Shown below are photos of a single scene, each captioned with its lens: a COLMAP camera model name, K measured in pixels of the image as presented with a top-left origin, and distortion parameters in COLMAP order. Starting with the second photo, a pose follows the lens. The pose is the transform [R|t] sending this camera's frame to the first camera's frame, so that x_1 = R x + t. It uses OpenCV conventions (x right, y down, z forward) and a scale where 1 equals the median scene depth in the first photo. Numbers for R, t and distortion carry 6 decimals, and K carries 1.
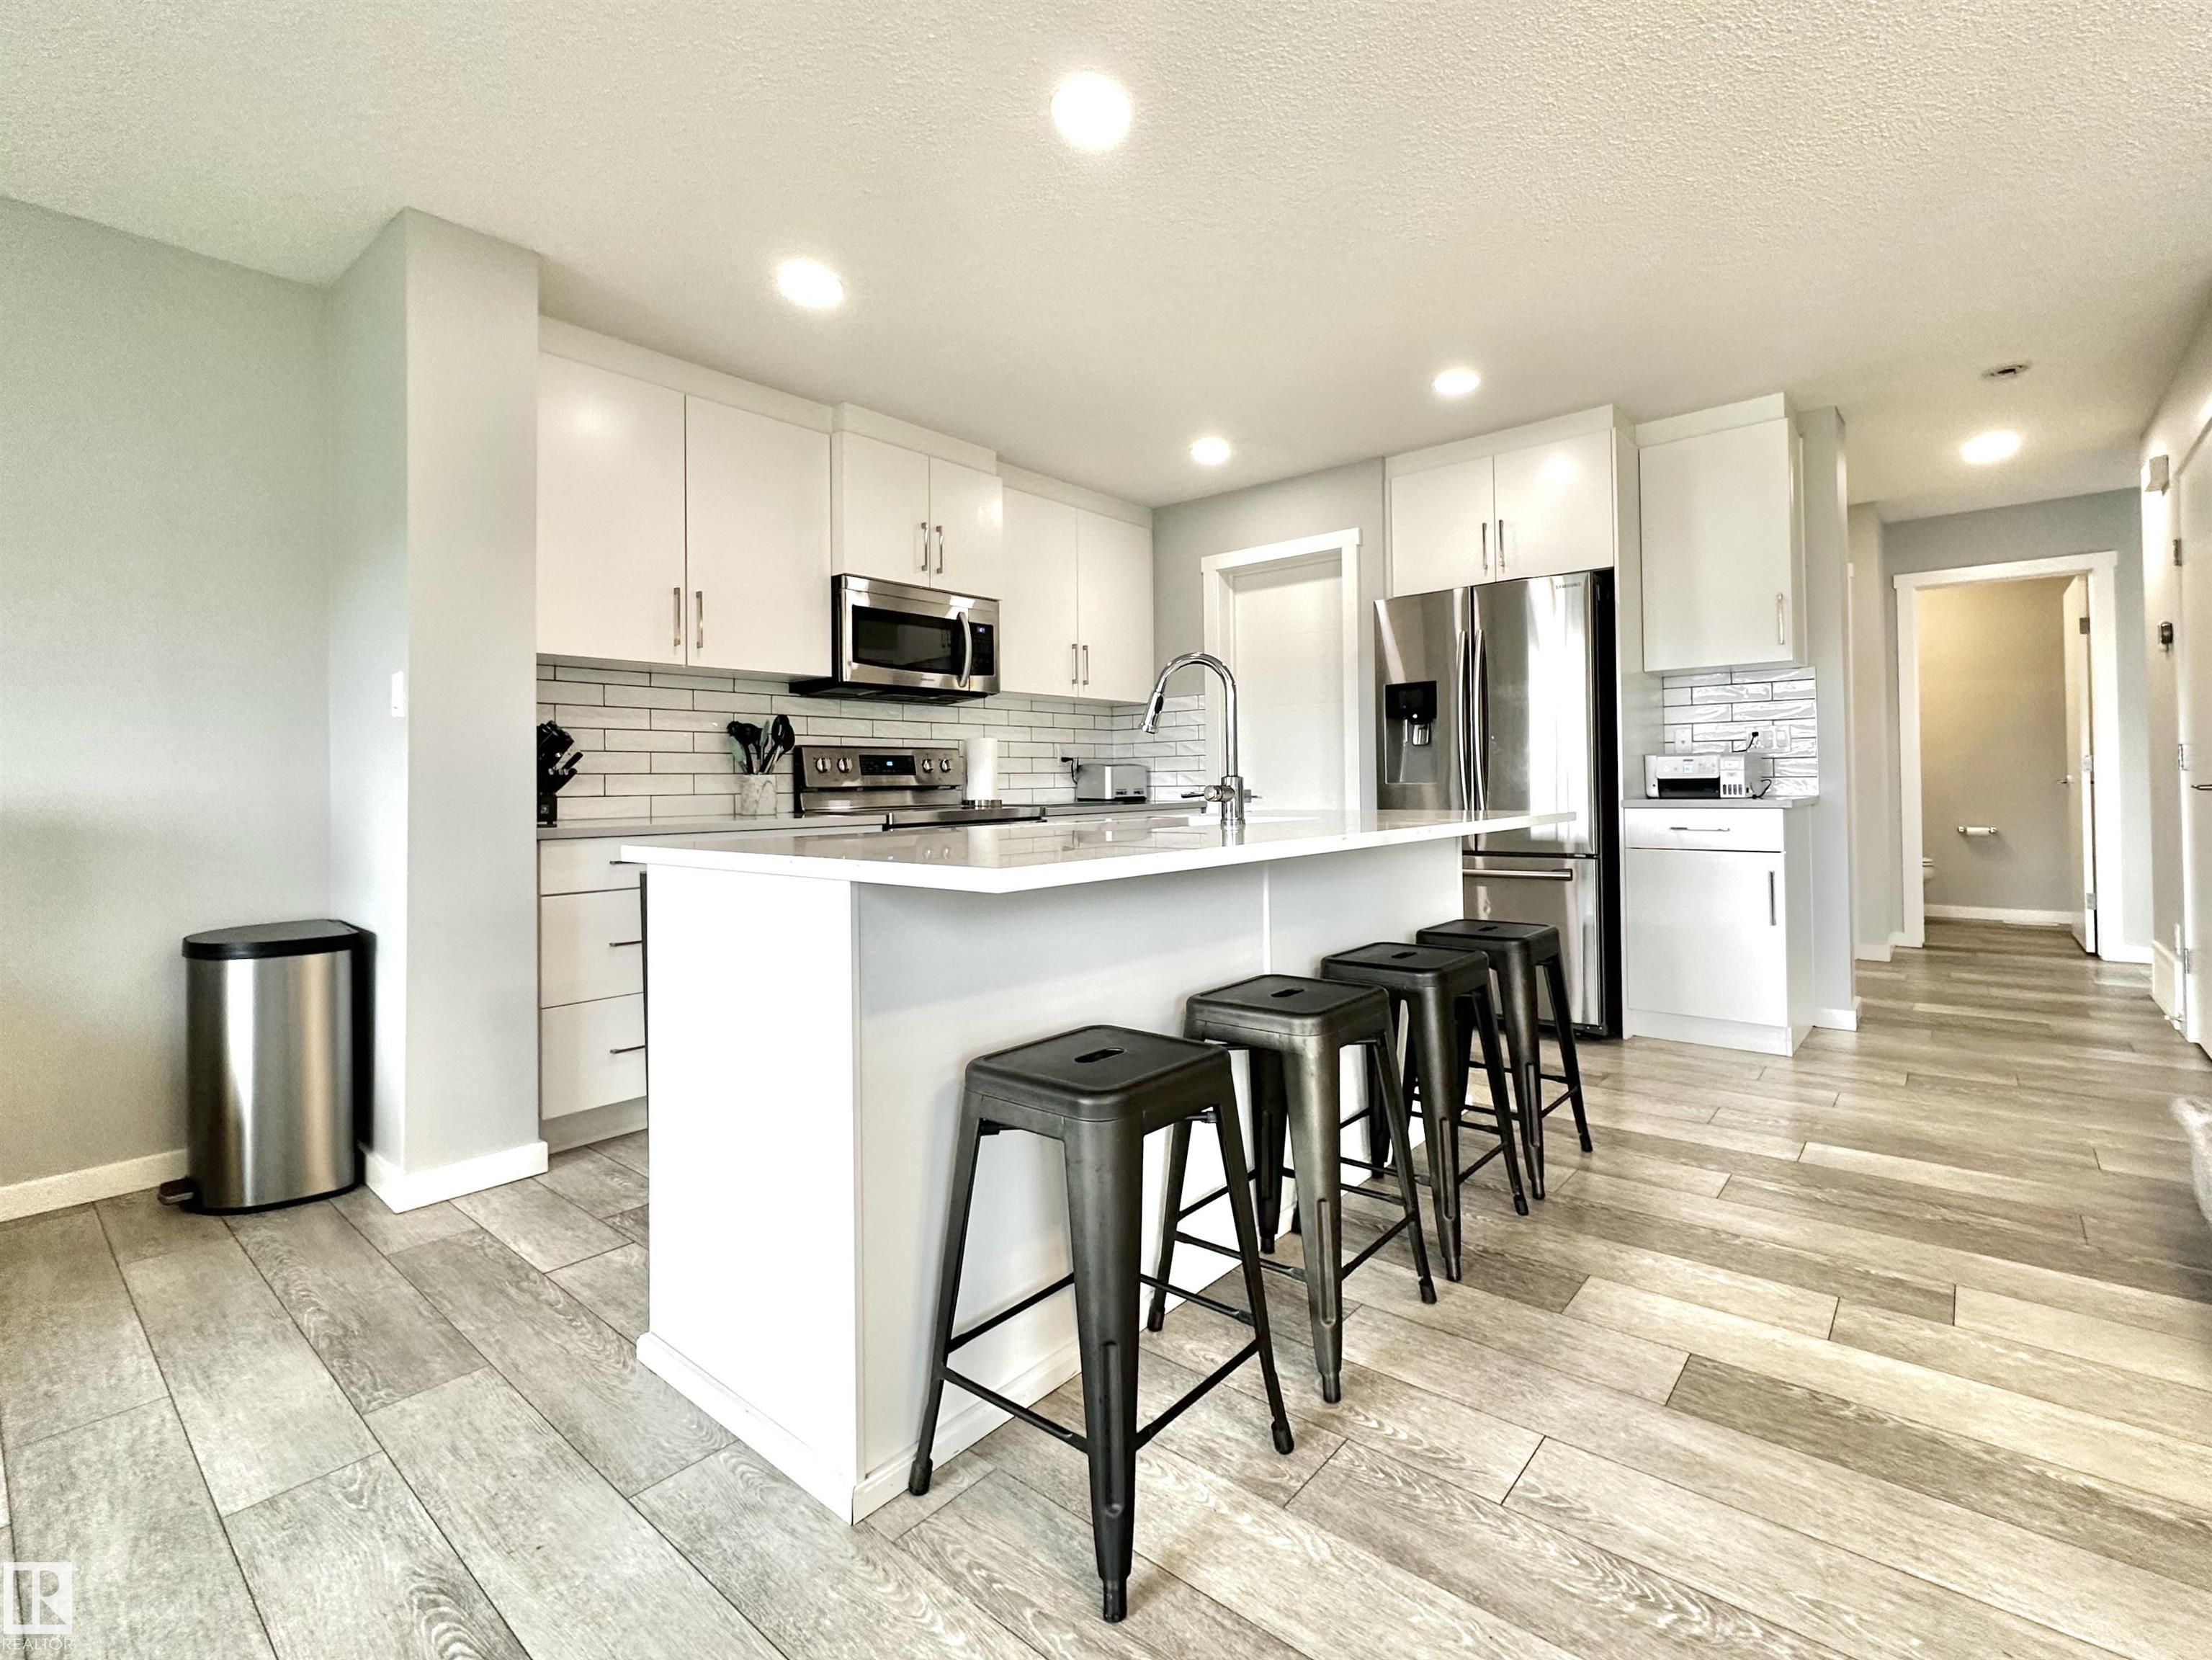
lens RADIAL K [[995.1, 0, 1197.0], [0, 995.1, 769.0], [0, 0, 1]] dist [-0.001132, -0.000229]
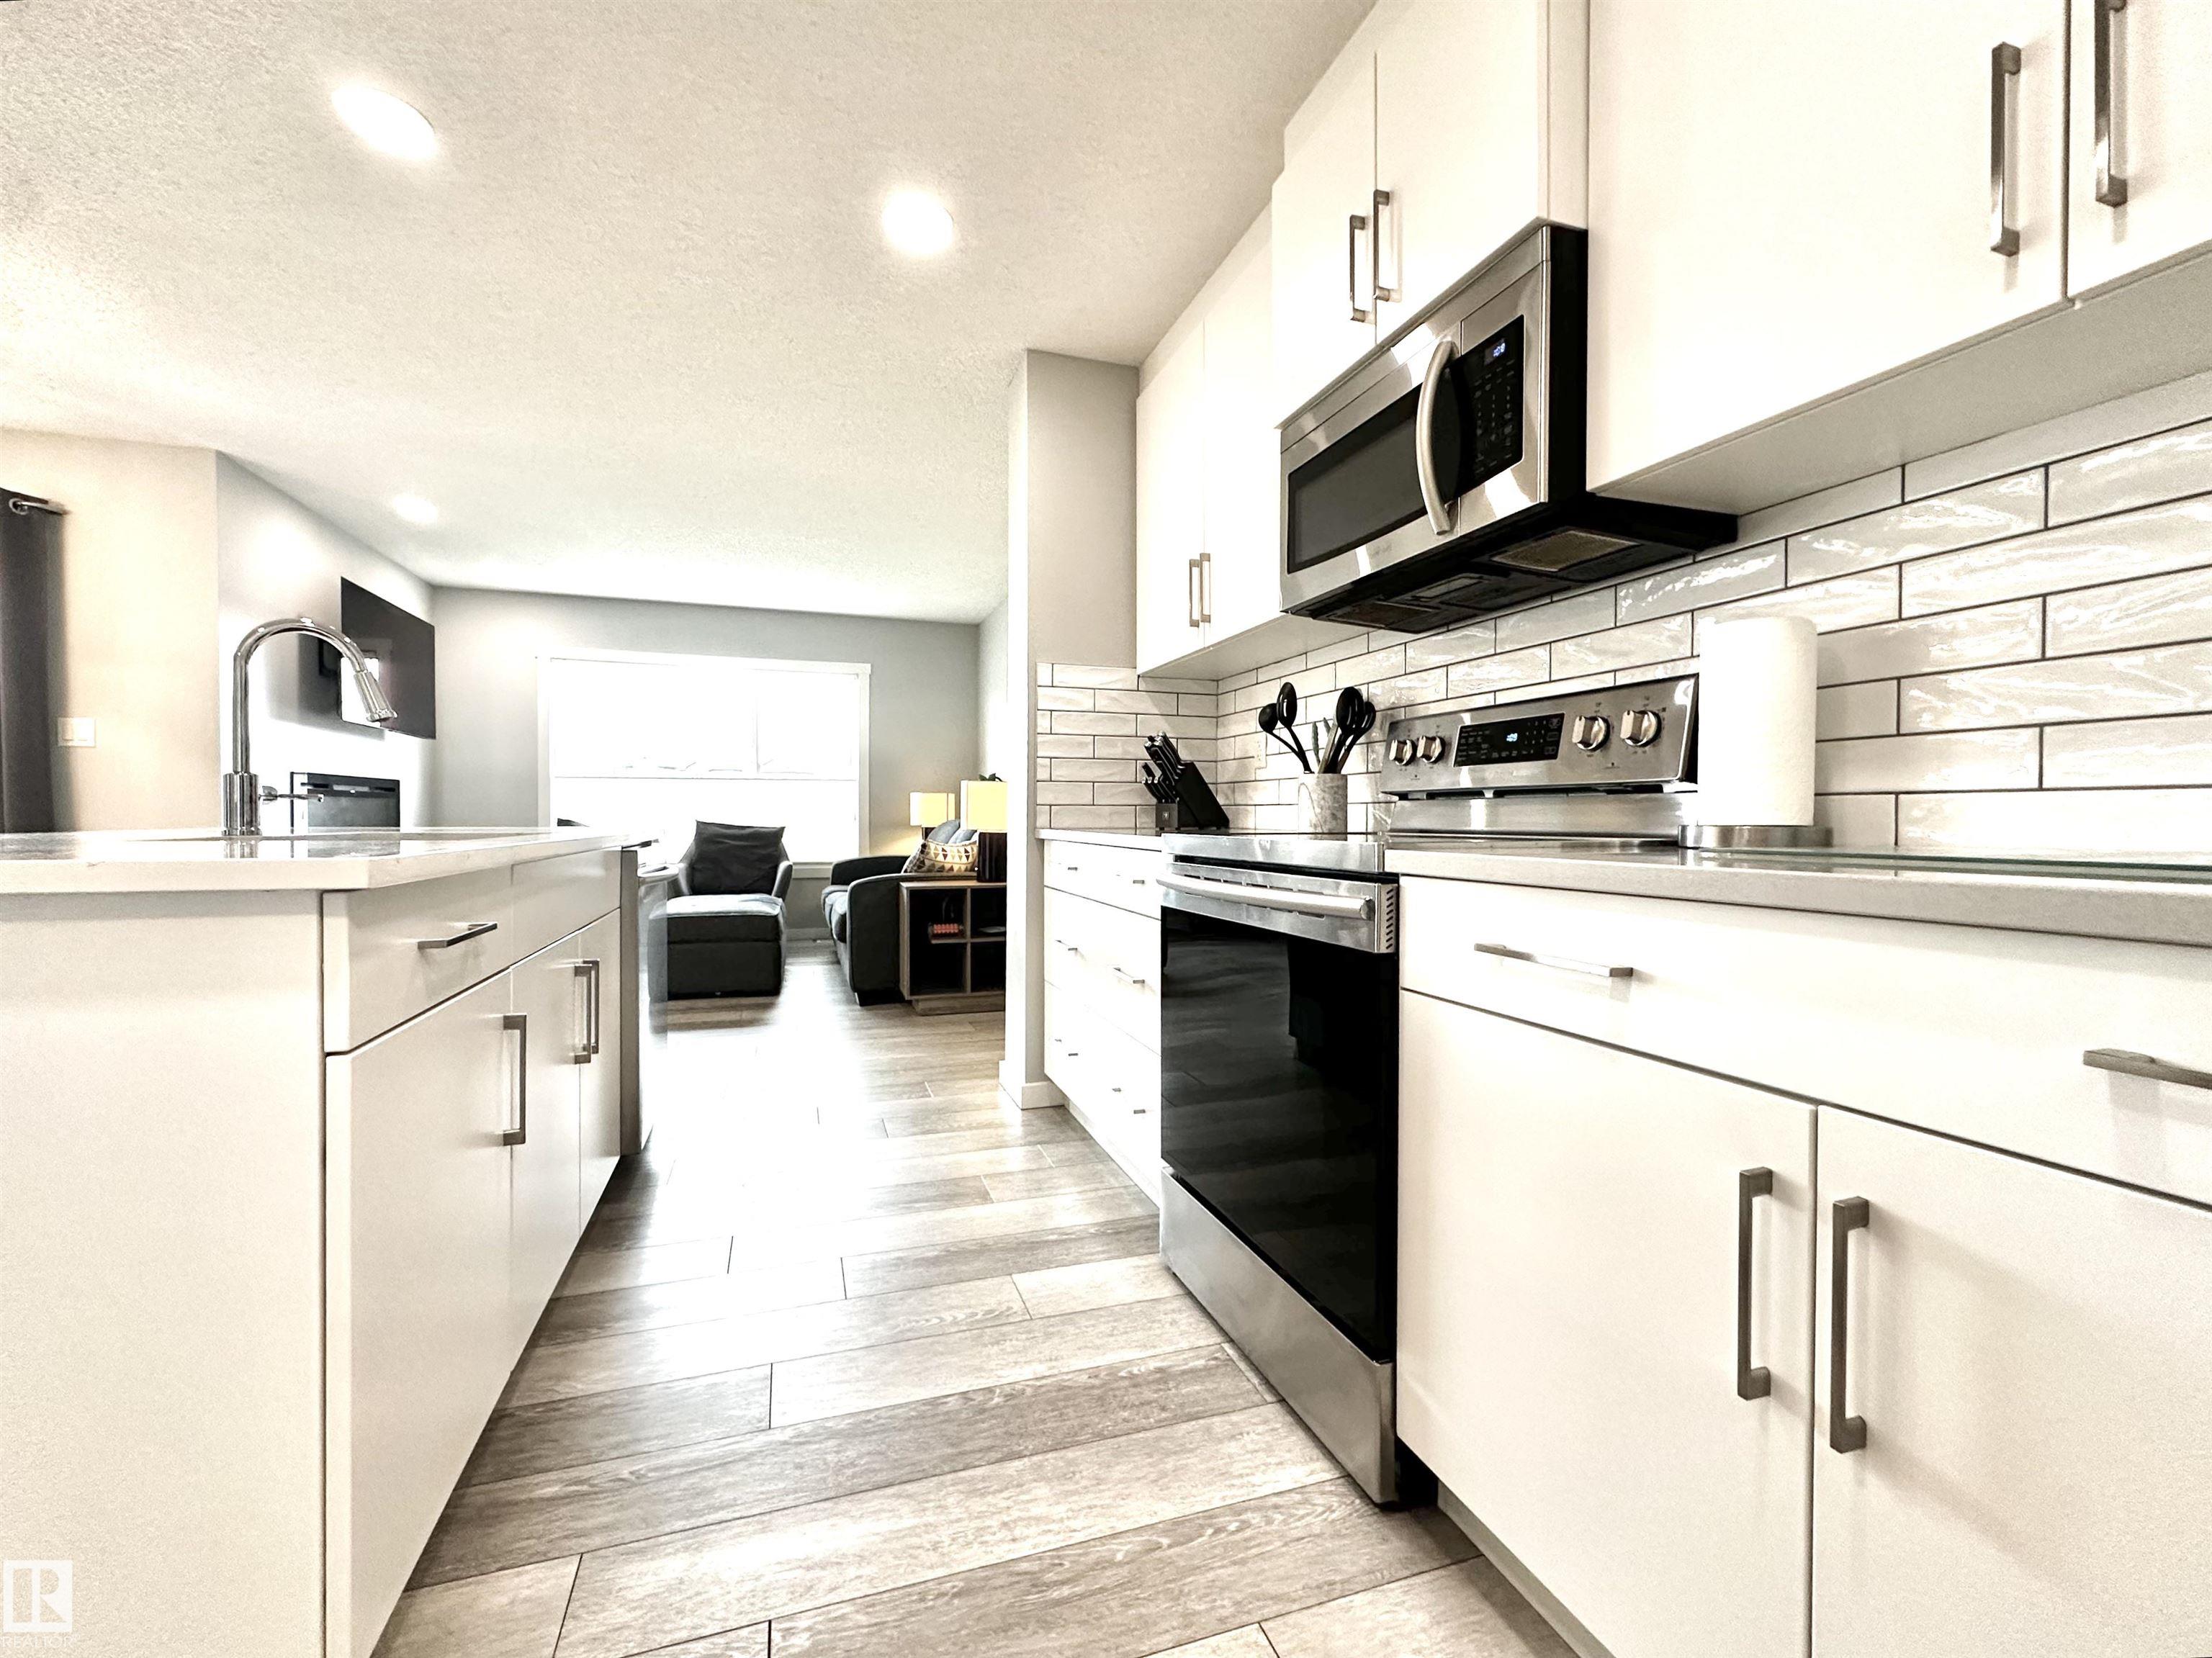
lens RADIAL K [[918.9, 0, 1106.0], [0, 918.9, 829.0], [0, 0, 1]] dist [-0.010134, 0.000109]
pose [[-0.543638, 0.022808, -0.839010, 0.158333], [0.014370, 0.999737, 0.017867, 0.028538], [0.839196, -0.002343, -0.543823, 1.176413]]
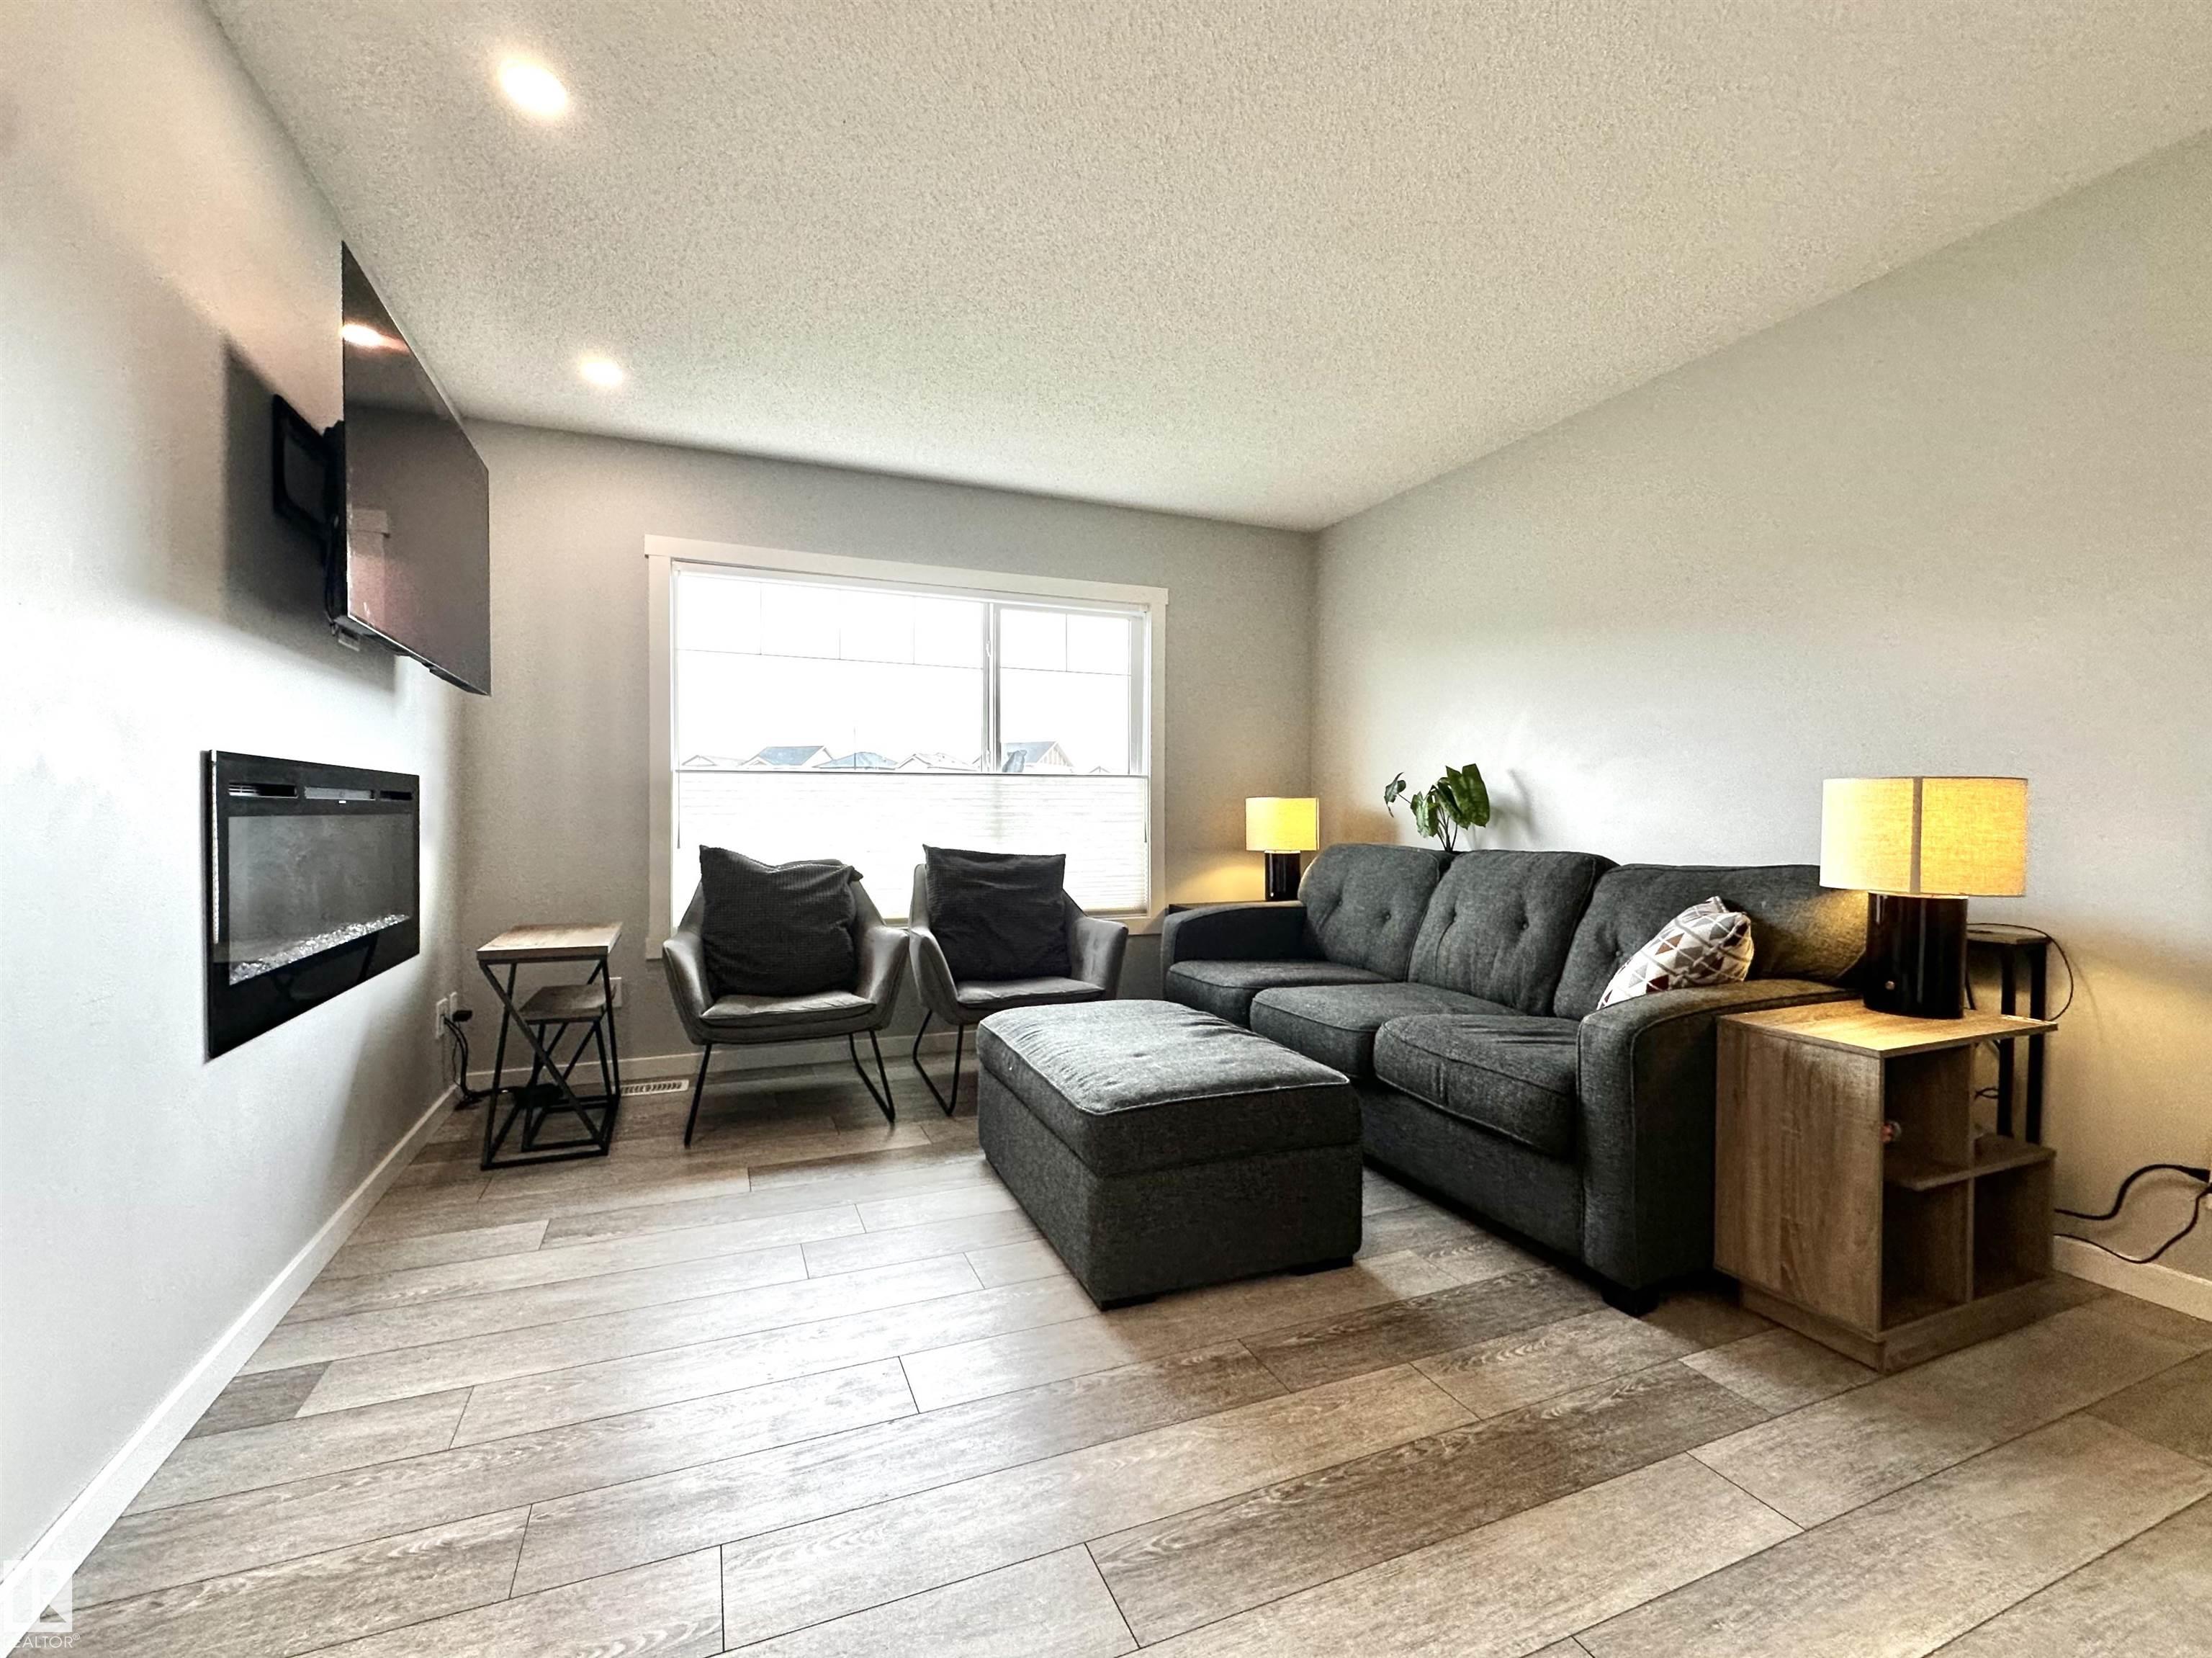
lens RADIAL K [[921.1, 0, 1066.0], [0, 921.1, 826.9], [0, 0, 1]] dist [-0.002709, -0.000115]
pose [[-0.507990, 0.024755, -0.861007, -0.084399], [0.017191, 0.999679, 0.018600, -0.004609], [0.861191, -0.005353, -0.508253, 0.248880]]
